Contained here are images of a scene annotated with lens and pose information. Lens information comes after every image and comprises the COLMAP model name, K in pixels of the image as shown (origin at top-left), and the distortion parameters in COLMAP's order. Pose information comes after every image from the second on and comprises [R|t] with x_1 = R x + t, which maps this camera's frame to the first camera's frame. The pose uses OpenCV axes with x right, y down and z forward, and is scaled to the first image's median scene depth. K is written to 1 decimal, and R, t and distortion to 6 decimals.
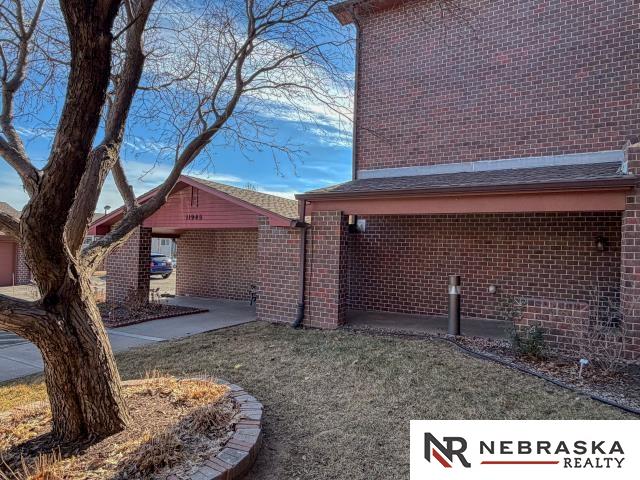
lens RADIAL K [[371.3, 0, 320.0], [0, 371.3, 240.0], [0, 0, 1]] dist [-0.002161, 0.000115]
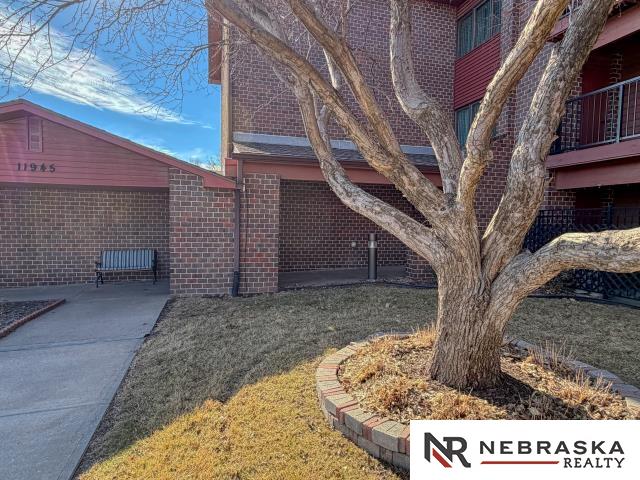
lens RADIAL K [[371.3, 0, 320.0], [0, 371.3, 240.0], [0, 0, 1]] dist [-0.002161, 0.000115]
pose [[0.713382, -0.054278, 0.698670, -0.558643], [-0.008910, 0.996213, 0.086491, 0.008630], [-0.700718, -0.067926, 0.710197, 0.192793]]
